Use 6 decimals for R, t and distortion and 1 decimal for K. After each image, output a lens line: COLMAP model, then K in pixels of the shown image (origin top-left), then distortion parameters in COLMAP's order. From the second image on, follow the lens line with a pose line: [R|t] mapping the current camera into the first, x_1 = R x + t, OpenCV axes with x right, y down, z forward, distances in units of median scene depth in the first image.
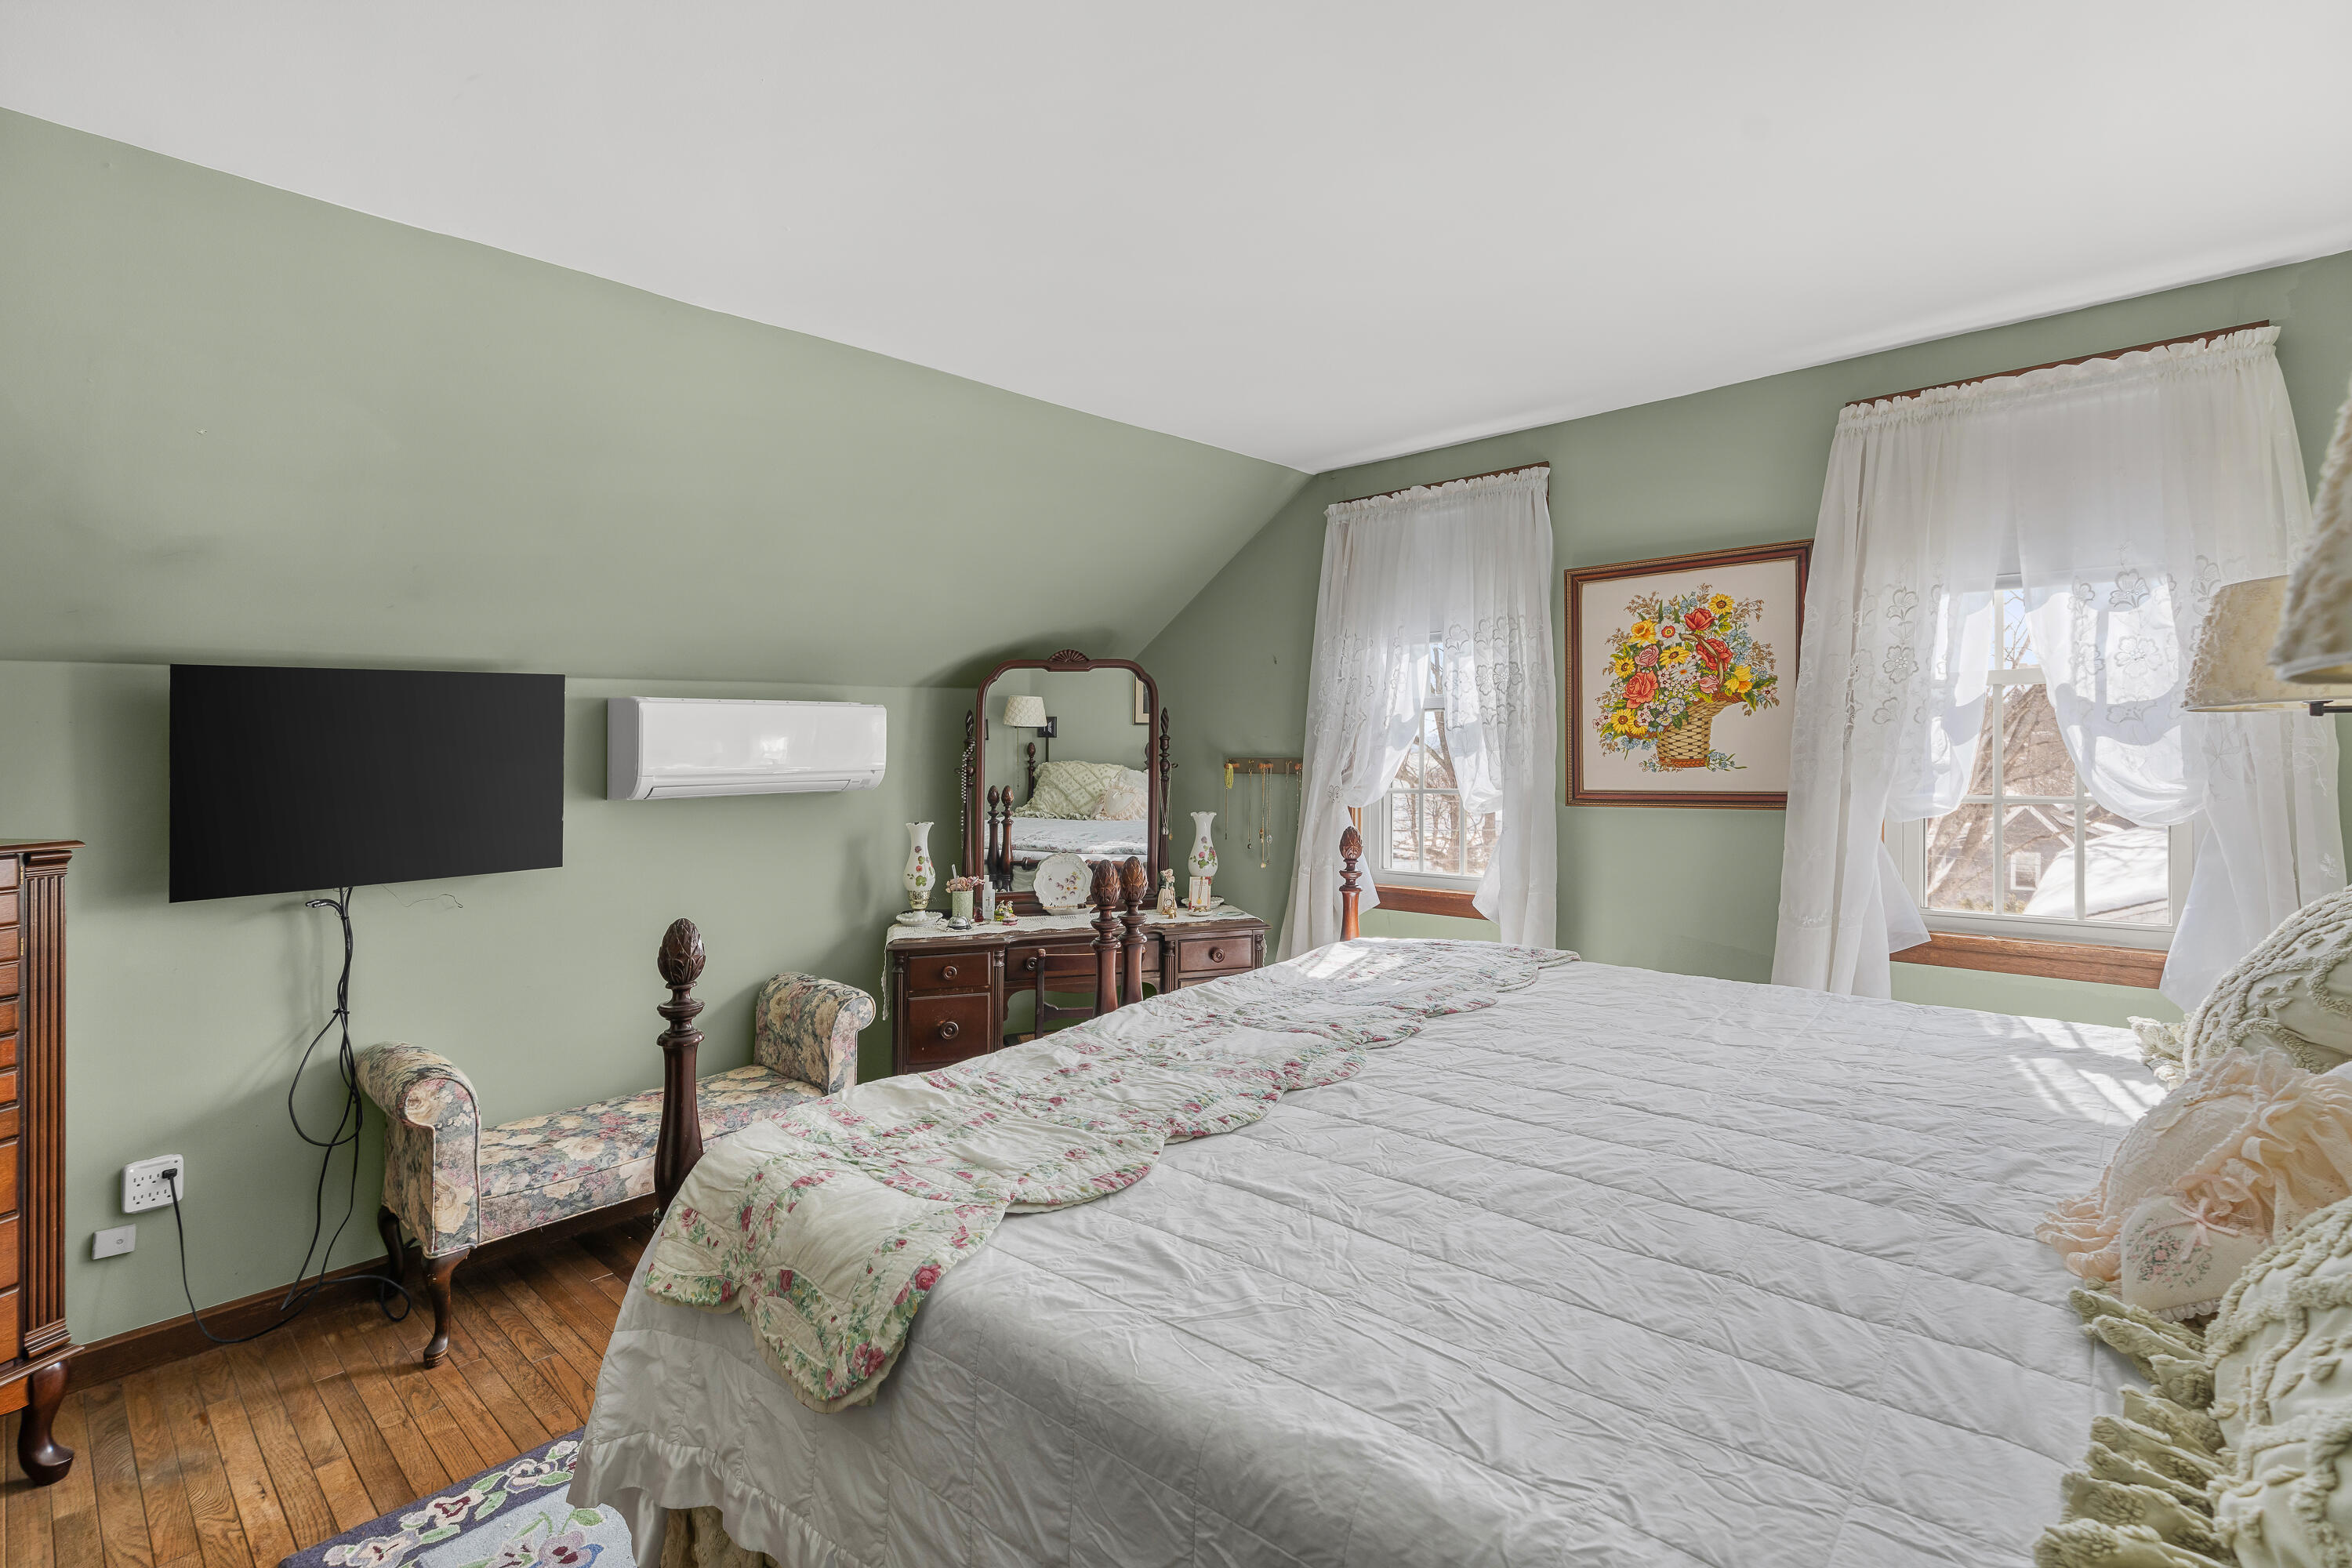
lens RADIAL K [[1074.3, 0, 1163.4], [0, 1074.3, 758.4], [0, 0, 1]] dist [-0.008810, 0.000508]
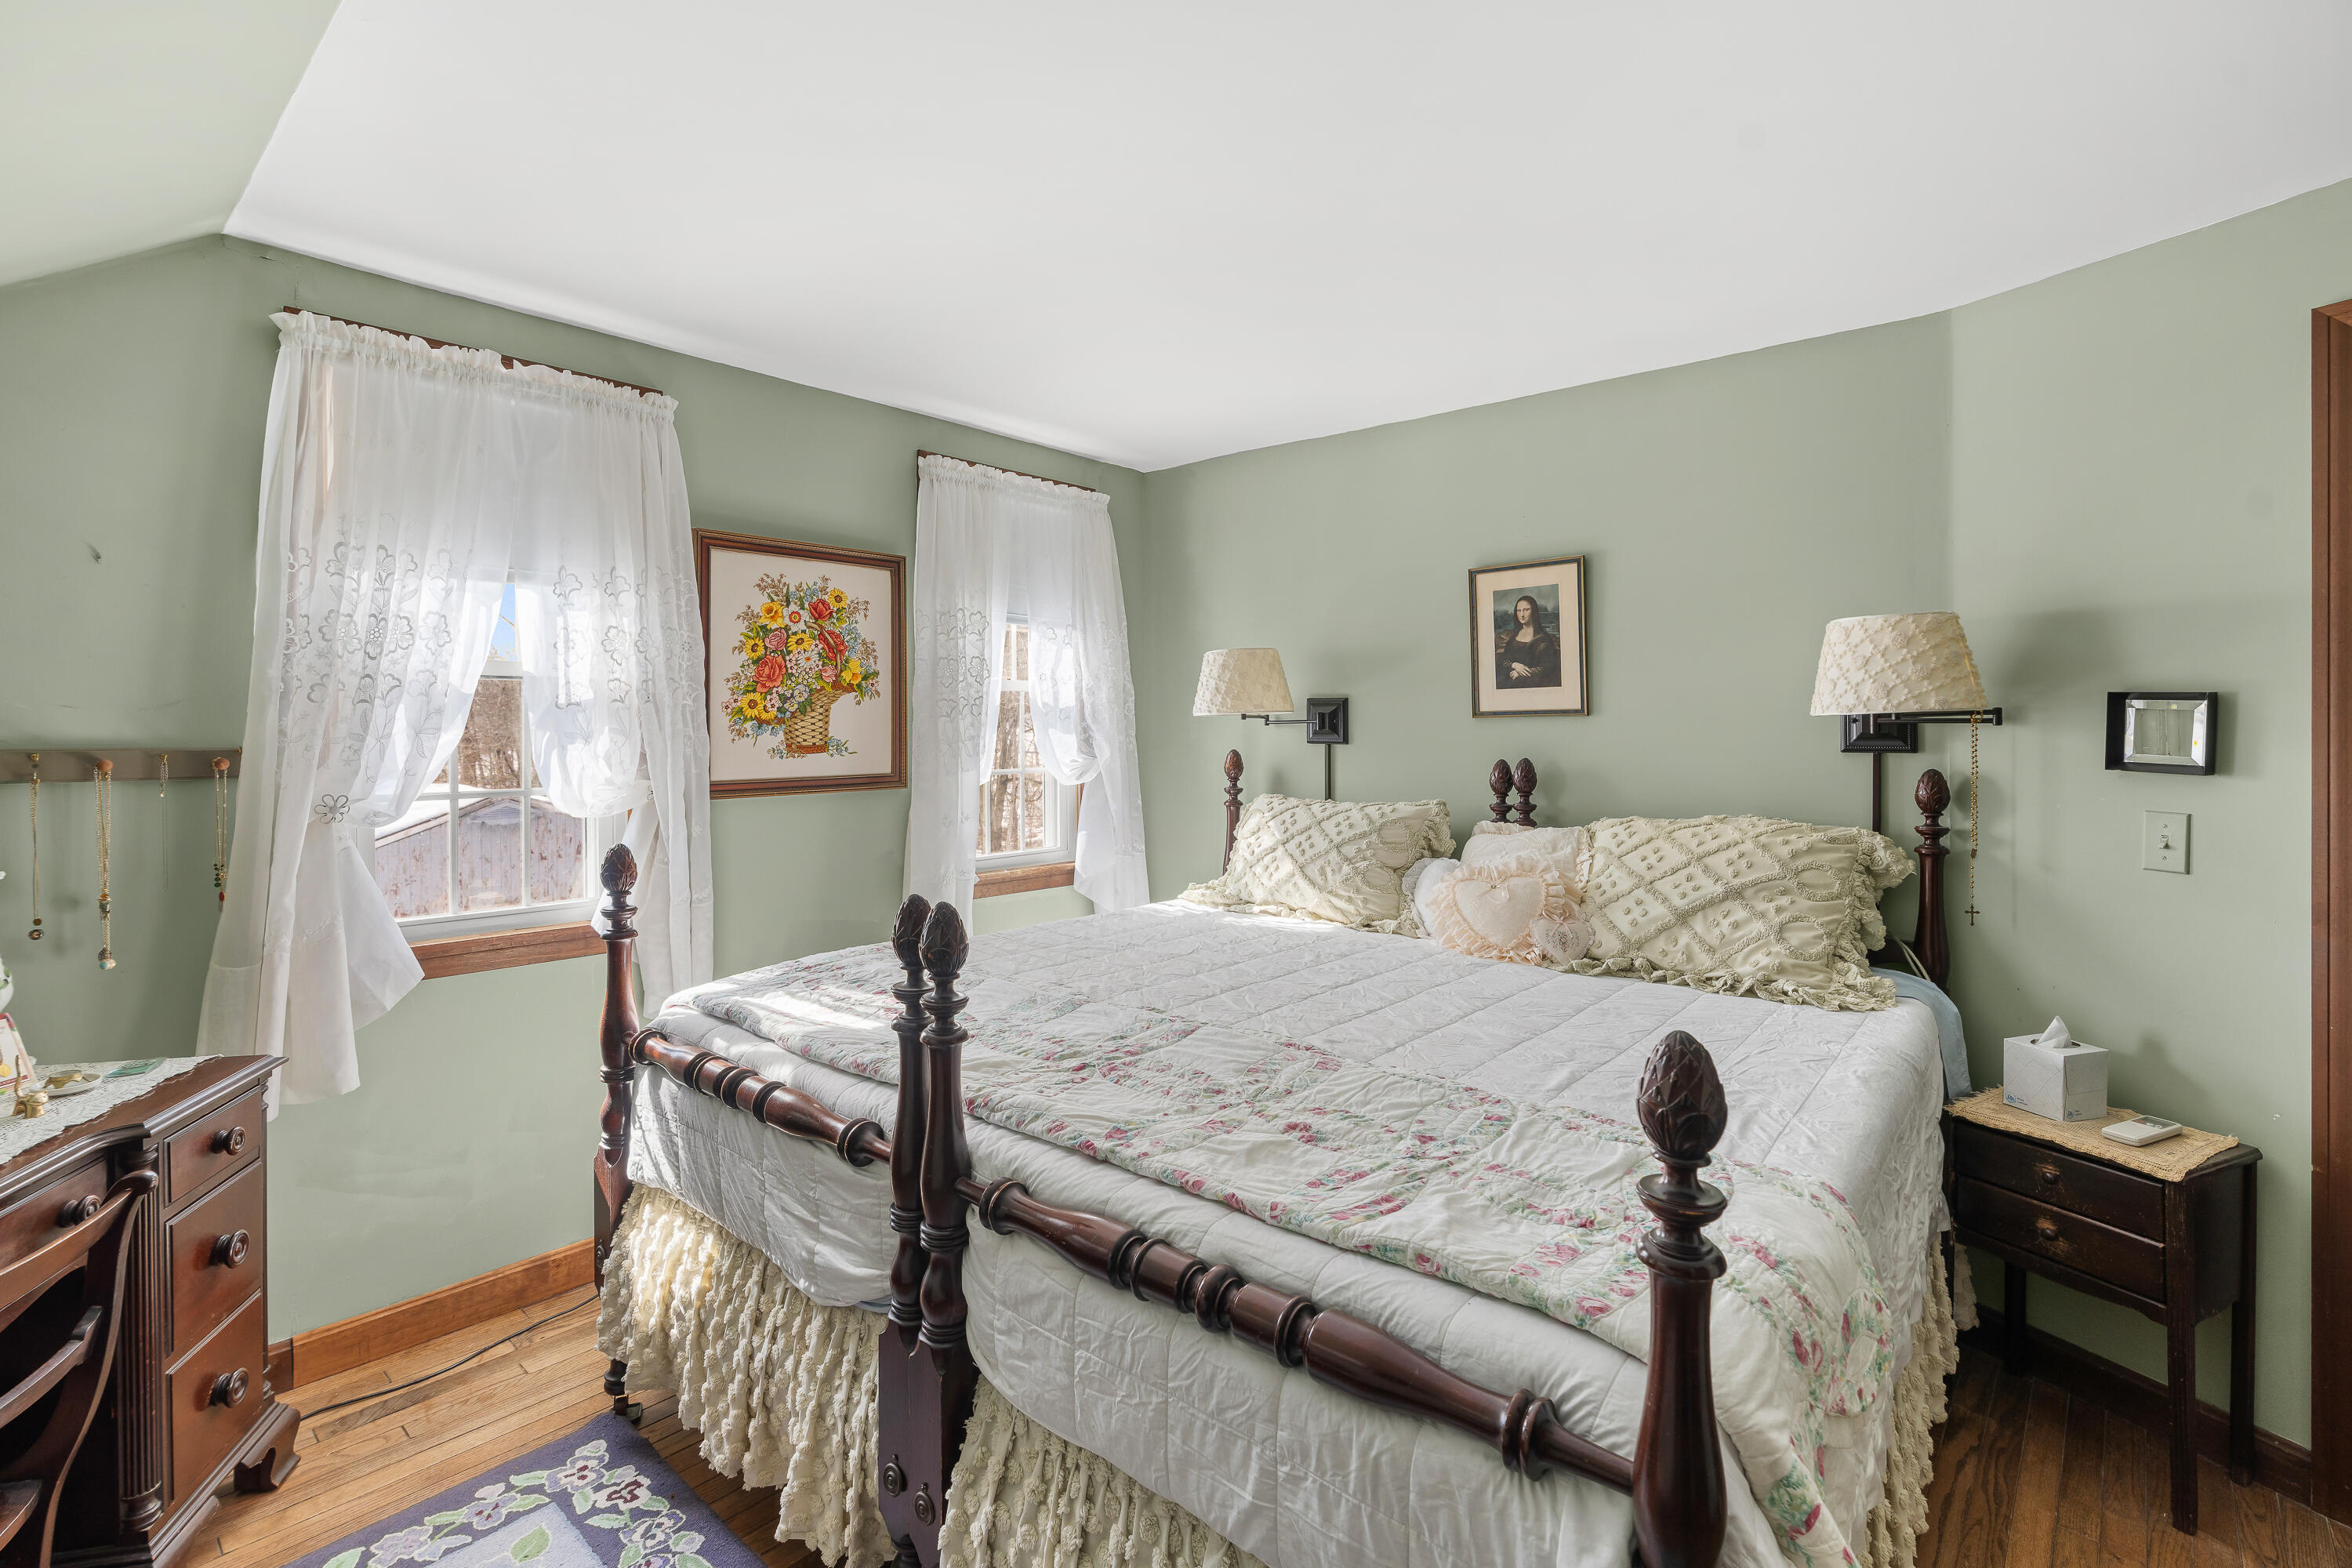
lens RADIAL K [[1074.3, 0, 1162.5], [0, 1074.3, 748.9], [0, 0, 1]] dist [-0.008810, 0.000508]
pose [[-0.003543, -0.006734, 0.999971, -0.526583], [0.007535, 0.999949, 0.006760, -0.000421], [-0.999965, 0.007559, -0.003492, 0.666933]]
